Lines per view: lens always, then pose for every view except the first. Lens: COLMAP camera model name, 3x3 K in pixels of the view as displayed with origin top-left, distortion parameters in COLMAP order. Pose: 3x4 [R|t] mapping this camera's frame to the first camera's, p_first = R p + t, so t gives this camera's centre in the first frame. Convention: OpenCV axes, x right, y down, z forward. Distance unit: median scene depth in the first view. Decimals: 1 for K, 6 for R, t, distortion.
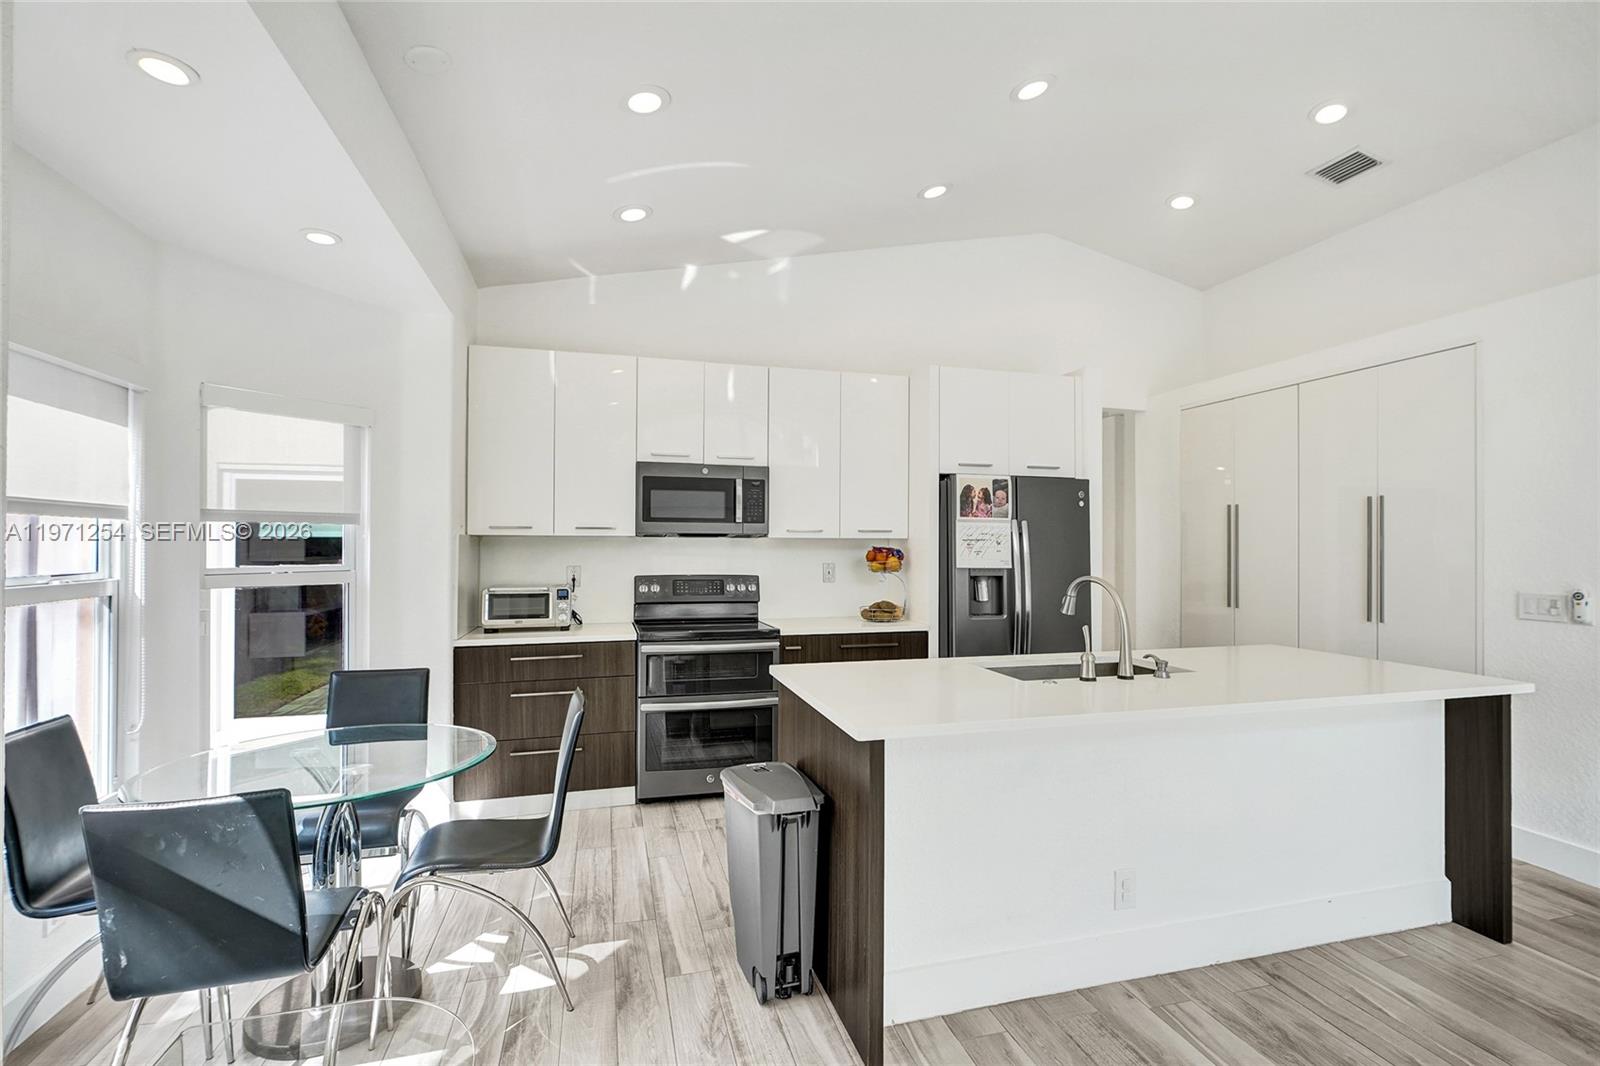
lens RADIAL K [[720.8, 0, 798.6], [0, 720.8, 538.2], [0, 0, 1]] dist [0.001841, 0.003691]
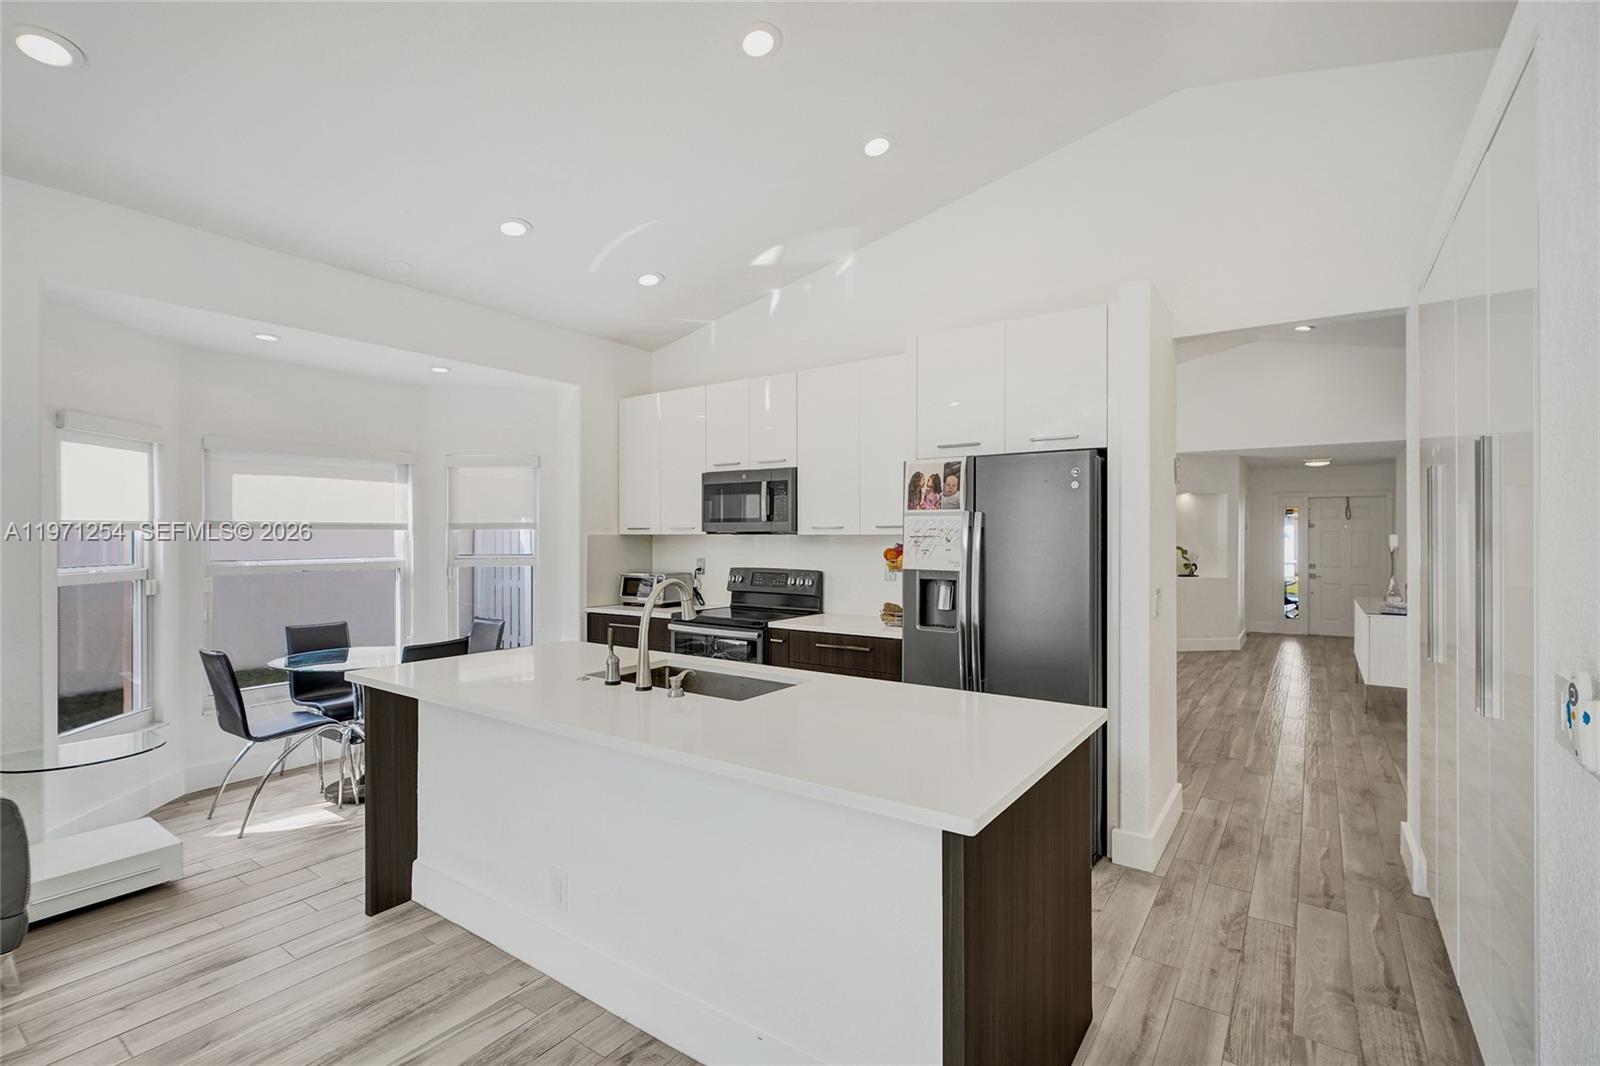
lens RADIAL K [[720.8, 0, 800.8], [0, 720.8, 537.5], [0, 0, 1]] dist [0.001841, 0.003691]
pose [[0.636358, -0.002968, -0.771388, 0.800142], [0.009742, 0.999944, 0.004189, -0.001393], [0.771333, -0.010180, 0.636351, 0.348521]]
